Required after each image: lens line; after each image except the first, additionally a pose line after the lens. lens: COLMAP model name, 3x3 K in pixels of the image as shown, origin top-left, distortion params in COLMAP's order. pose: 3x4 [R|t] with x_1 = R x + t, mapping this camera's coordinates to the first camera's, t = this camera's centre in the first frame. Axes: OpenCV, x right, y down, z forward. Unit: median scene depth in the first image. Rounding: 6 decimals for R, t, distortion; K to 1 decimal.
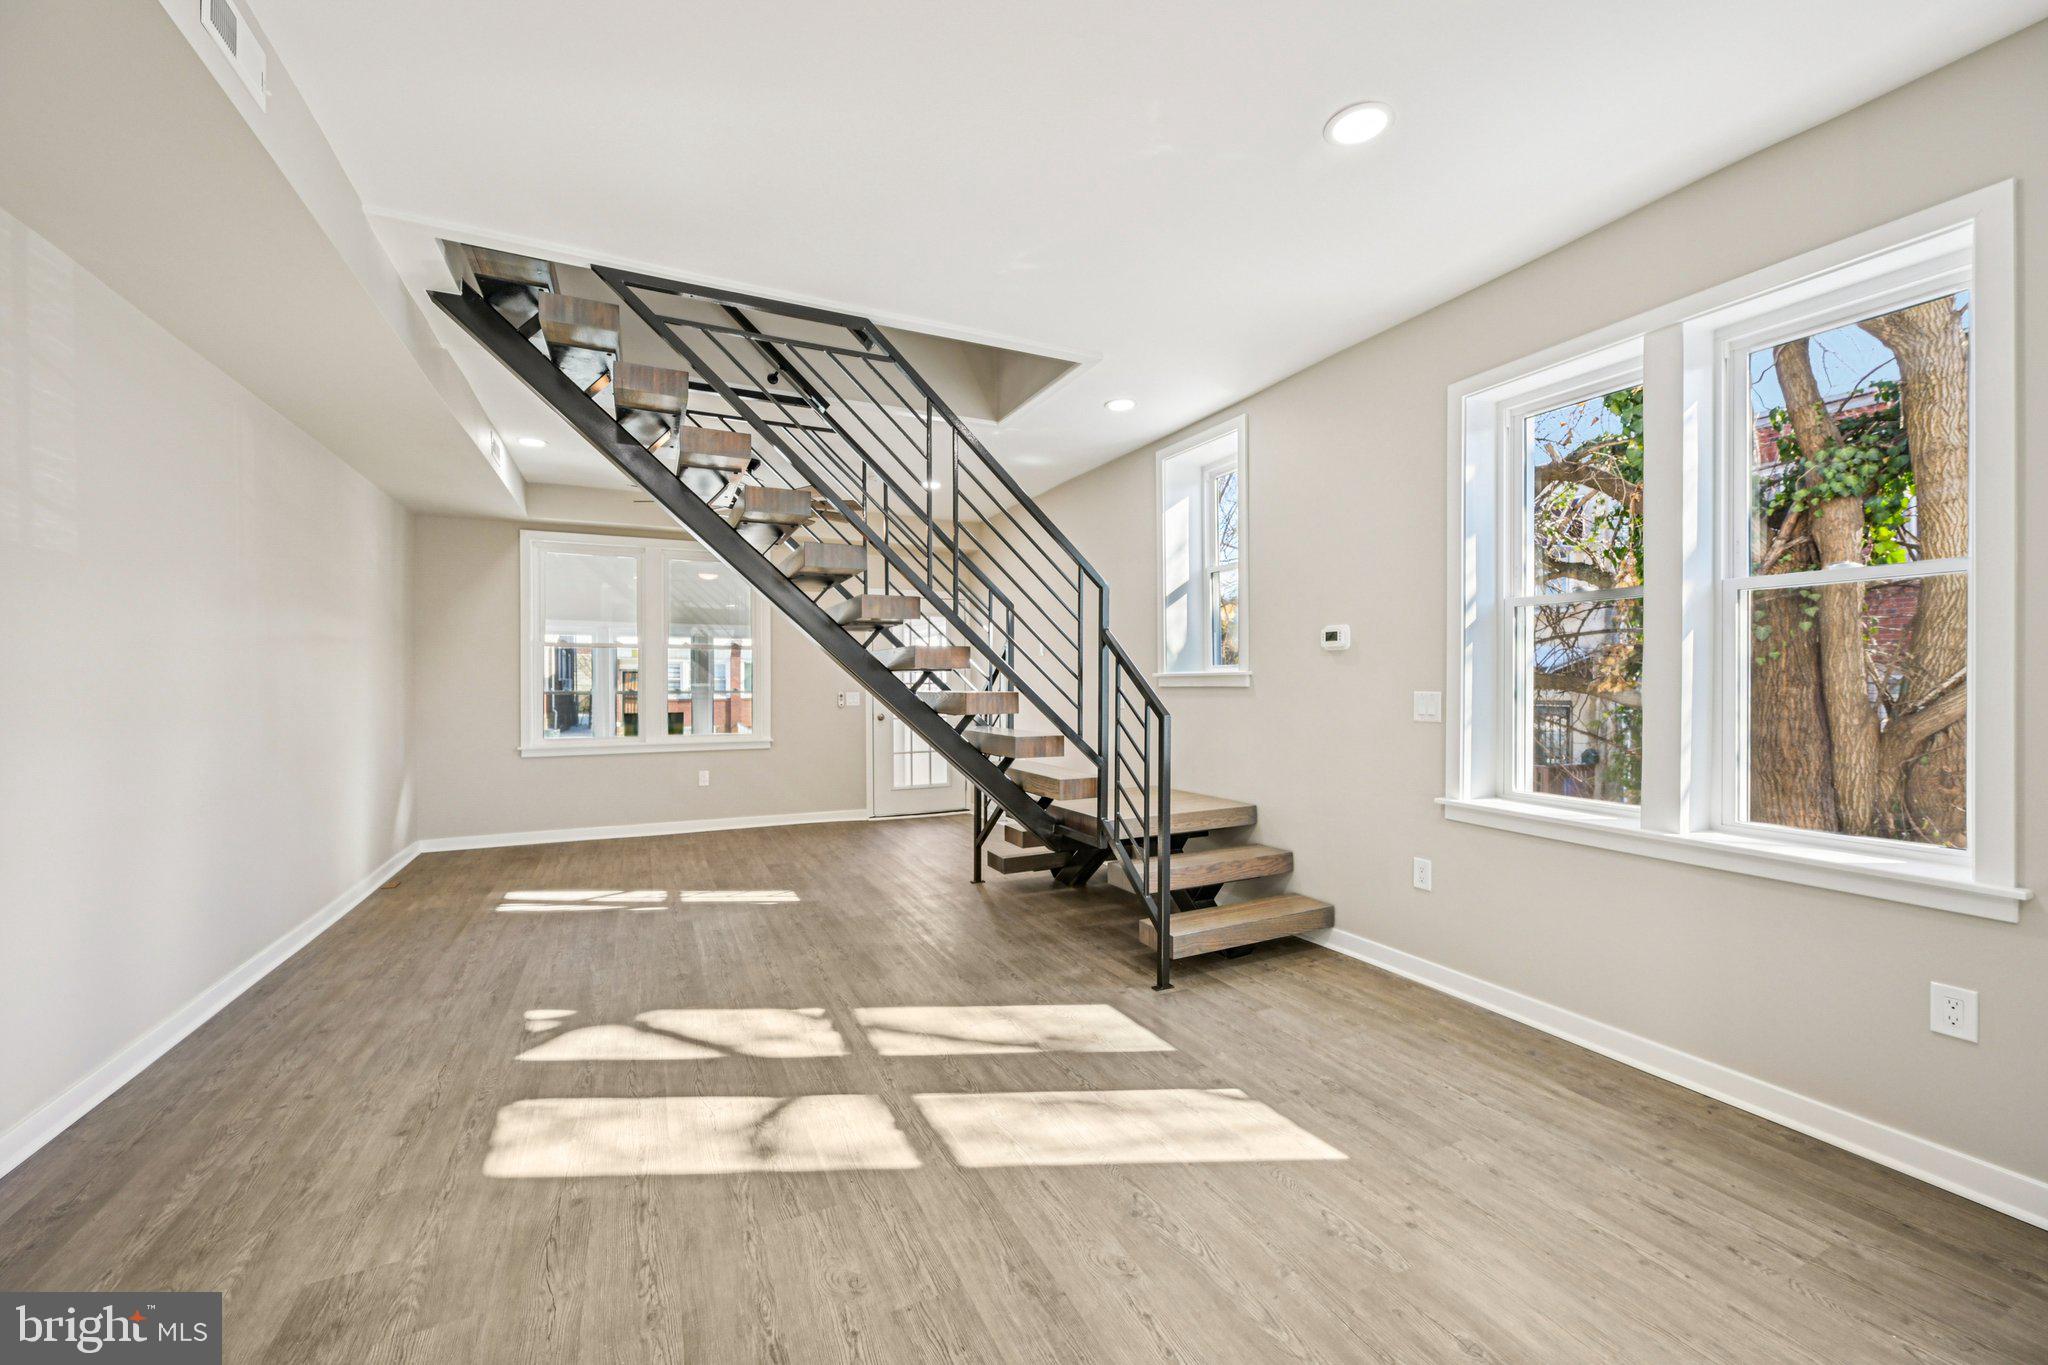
lens RADIAL K [[796.9, 0, 1011.0], [0, 796.9, 682.5], [0, 0, 1]] dist [0.006409, -0.001272]
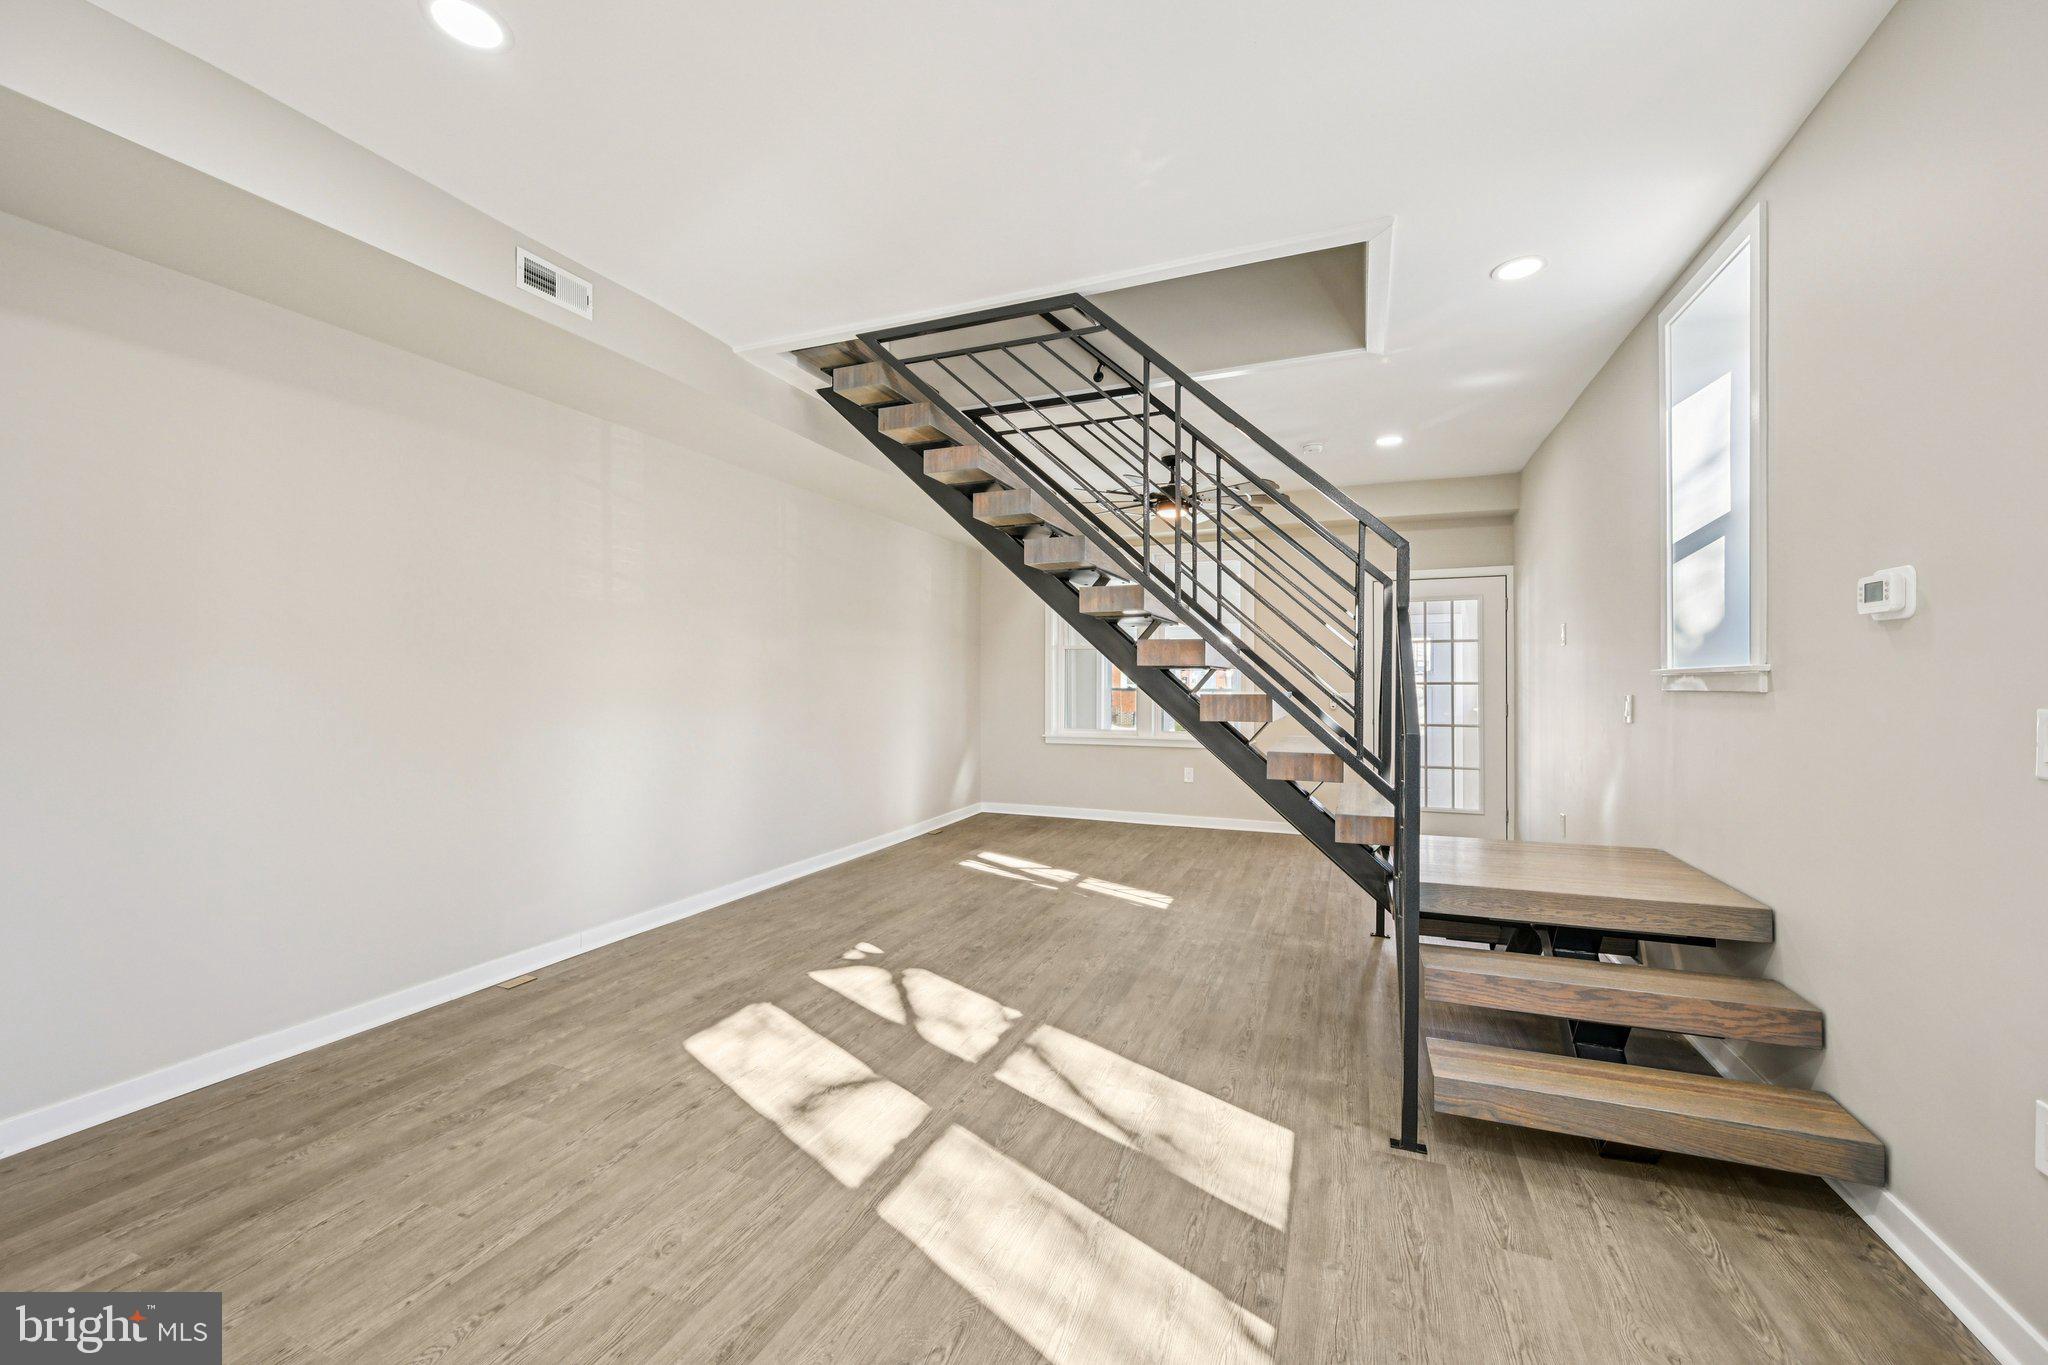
lens RADIAL K [[796.9, 0, 1022.2], [0, 796.9, 676.1], [0, 0, 1]] dist [0.006409, -0.001272]
pose [[0.676787, -0.000901, -0.736178, 0.506580], [-0.003895, 0.999981, -0.004805, -0.001557], [0.736168, 0.006119, 0.676771, 0.348213]]
